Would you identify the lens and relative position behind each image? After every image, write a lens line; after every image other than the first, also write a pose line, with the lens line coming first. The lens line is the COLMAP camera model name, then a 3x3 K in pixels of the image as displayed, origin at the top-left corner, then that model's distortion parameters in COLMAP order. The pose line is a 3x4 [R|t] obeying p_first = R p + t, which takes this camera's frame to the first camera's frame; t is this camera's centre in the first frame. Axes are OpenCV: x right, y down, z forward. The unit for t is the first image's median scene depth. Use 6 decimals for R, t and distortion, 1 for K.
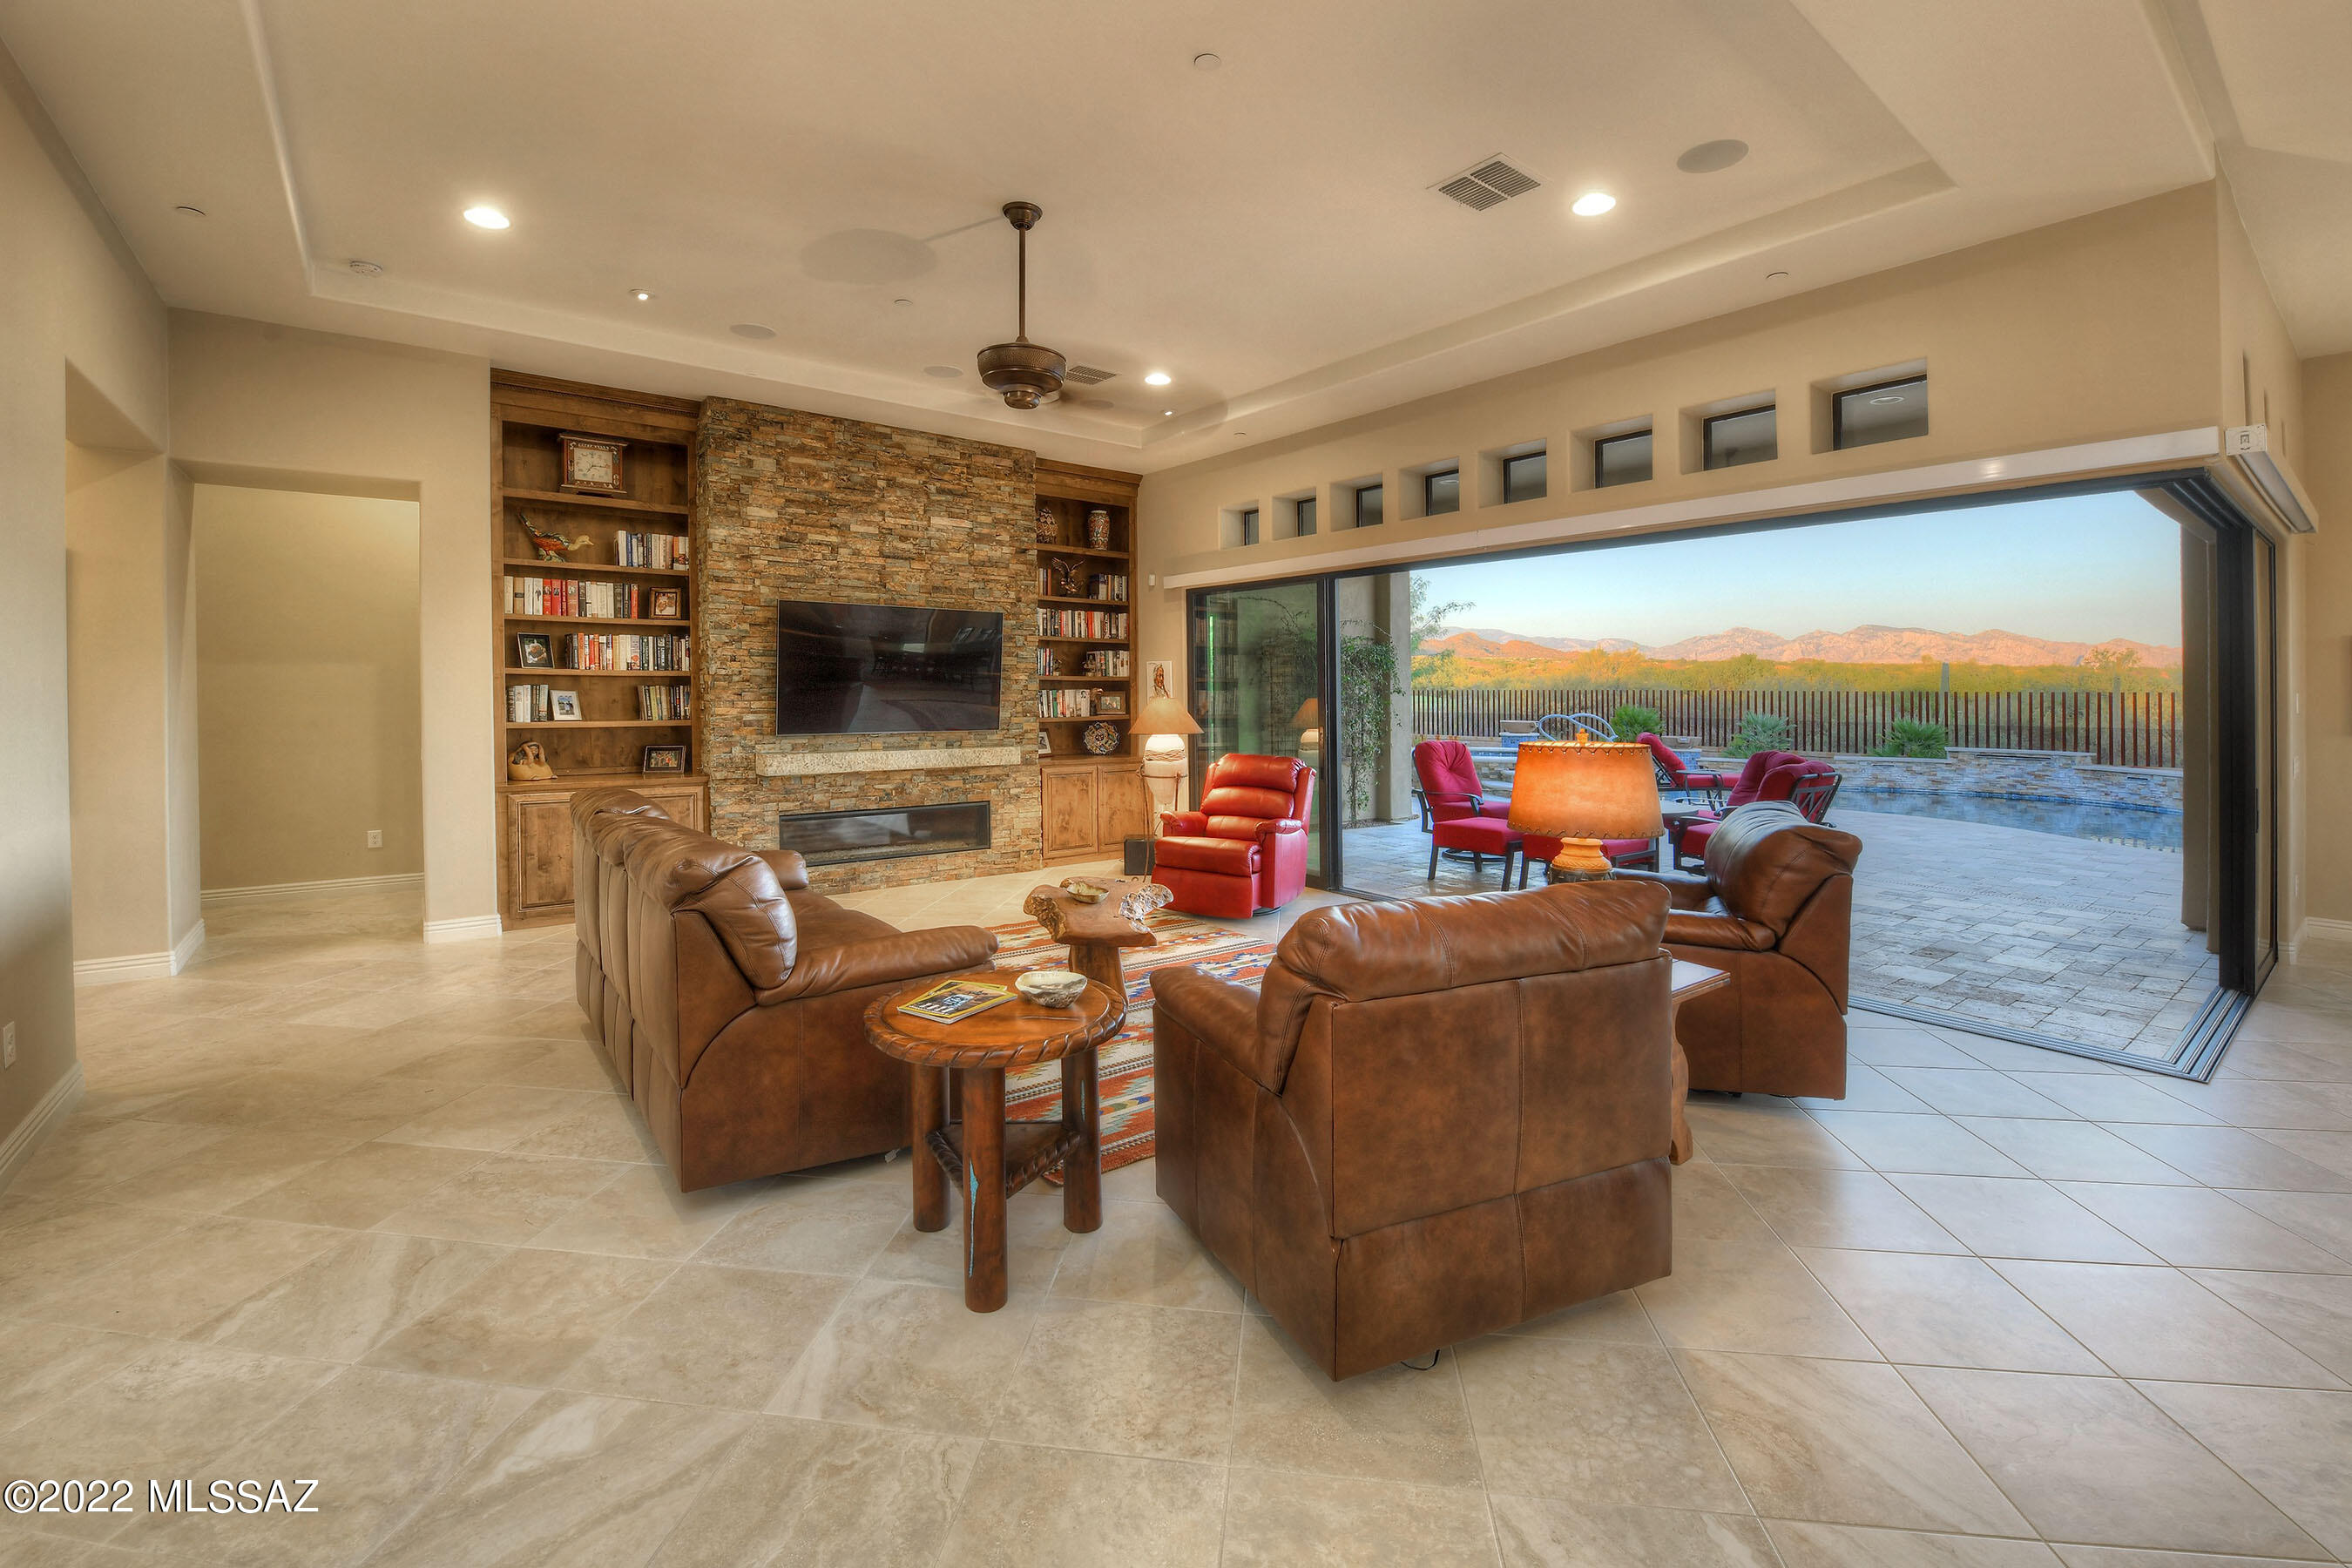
lens RADIAL K [[973.3, 0, 1164.9], [0, 973.3, 723.6], [0, 0, 1]] dist [-0.017217, -0.001785]
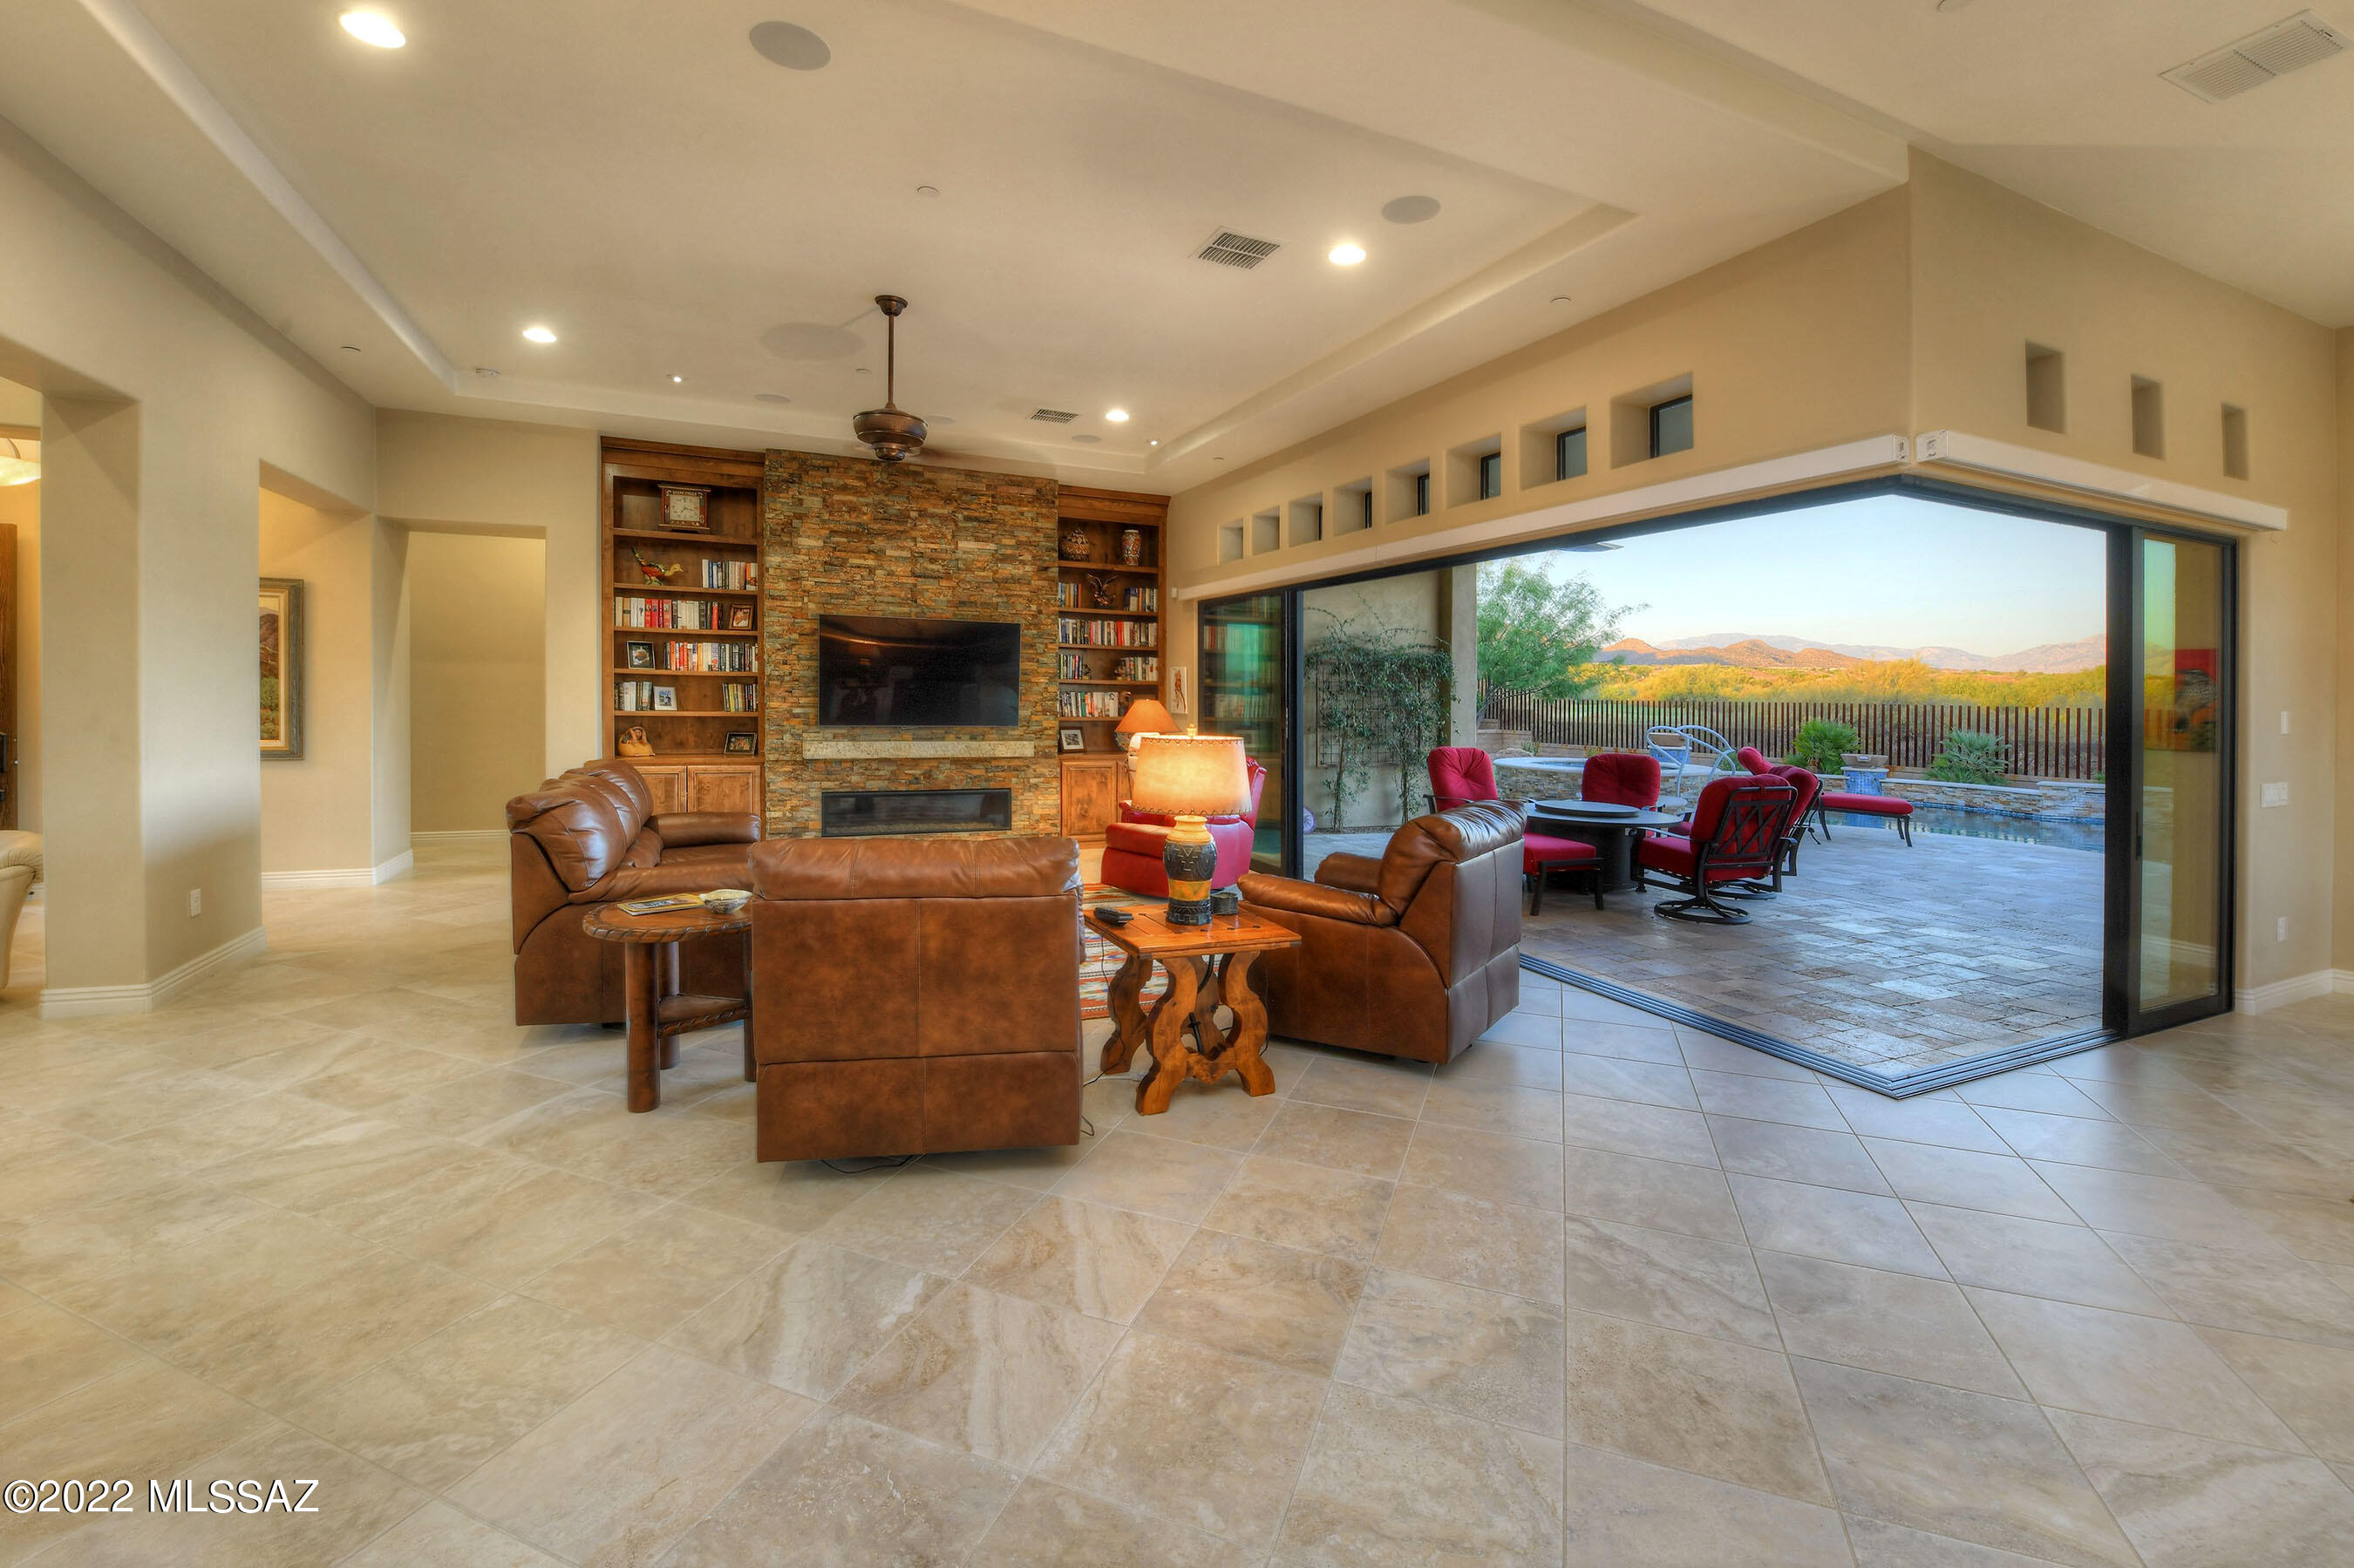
lens RADIAL K [[974.0, 0, 1185.6], [0, 974.0, 735.8], [0, 0, 1]] dist [-0.017217, -0.001785]
pose [[0.973464, 0.023099, -0.227673, 0.338523], [-0.021811, 0.999729, 0.008171, 0.004853], [0.227800, -0.002988, 0.973703, -0.080485]]
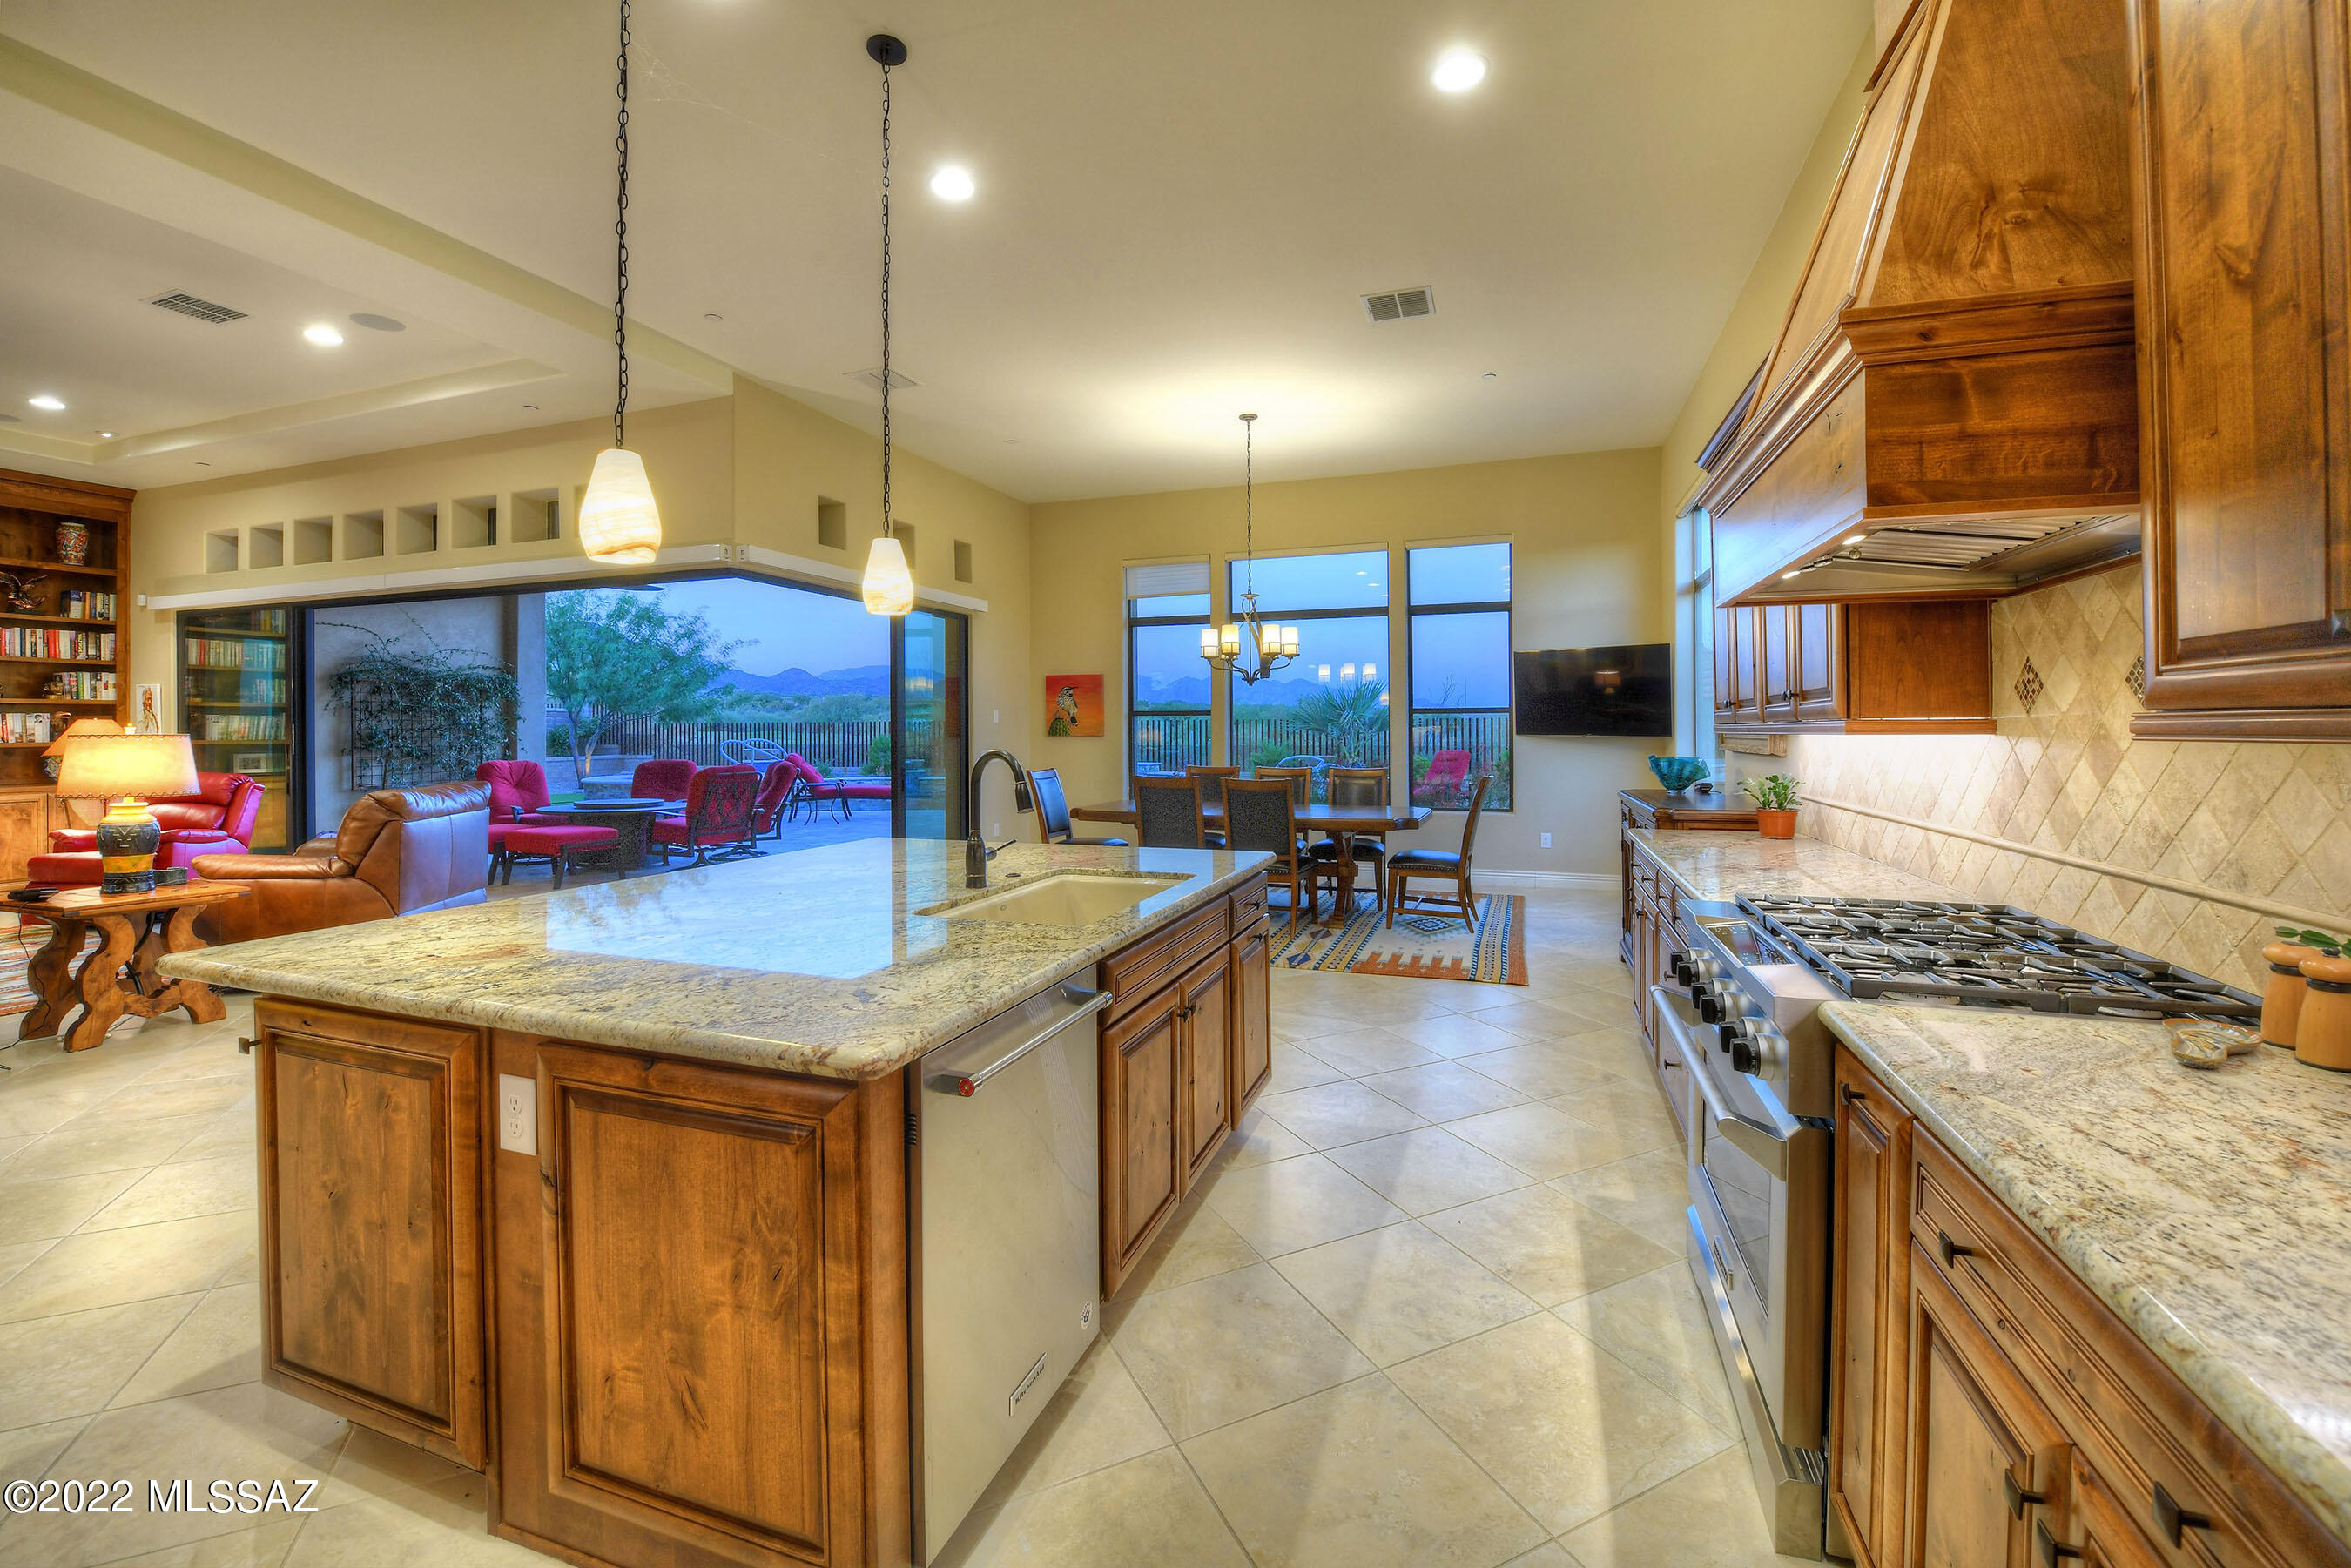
lens RADIAL K [[972.8, 0, 1164.4], [0, 972.8, 717.5], [0, 0, 1]] dist [-0.017217, -0.001785]
pose [[0.846652, 0.001392, 0.532145, 0.463466], [0.023457, 0.998927, -0.039934, 0.040603], [-0.531630, 0.046292, 0.845711, -0.444970]]
